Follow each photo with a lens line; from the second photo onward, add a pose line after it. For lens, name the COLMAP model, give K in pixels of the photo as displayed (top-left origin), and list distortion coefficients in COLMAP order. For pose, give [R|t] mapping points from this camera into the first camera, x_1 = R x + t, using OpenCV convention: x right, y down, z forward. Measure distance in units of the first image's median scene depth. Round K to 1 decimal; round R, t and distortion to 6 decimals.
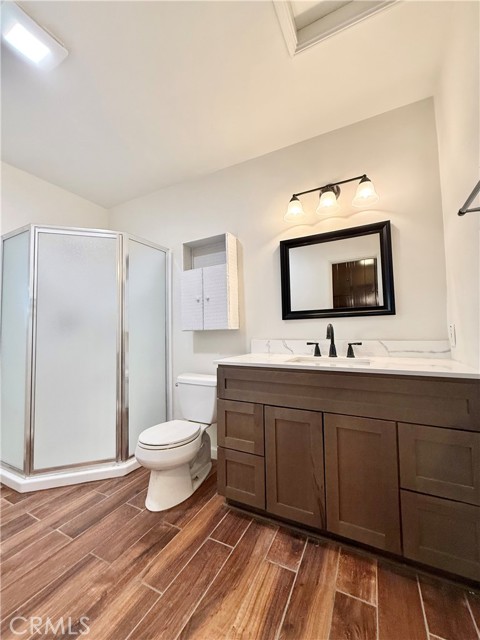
lens RADIAL K [[254.3, 0, 240.0], [0, 254.3, 320.0], [0, 0, 1]] dist [-0.002107, -0.000168]
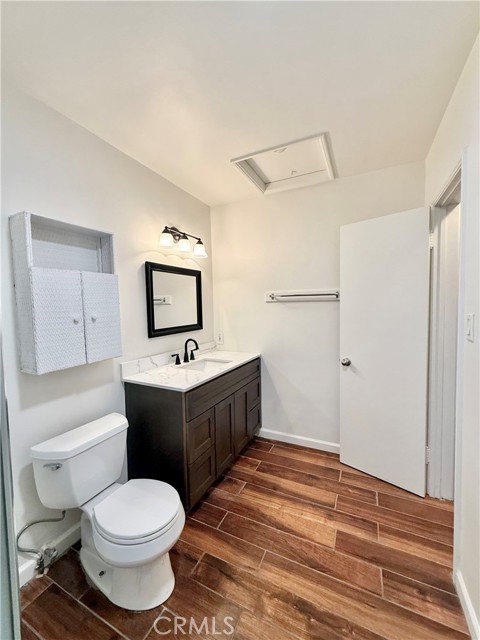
lens RADIAL K [[254.3, 0, 240.0], [0, 254.3, 320.0], [0, 0, 1]] dist [-0.002107, -0.000168]
pose [[-0.011607, -0.040029, 0.999131, -1.097260], [-0.028508, 0.998805, 0.039685, -0.157578], [-0.999526, -0.028022, -0.012735, 0.794455]]
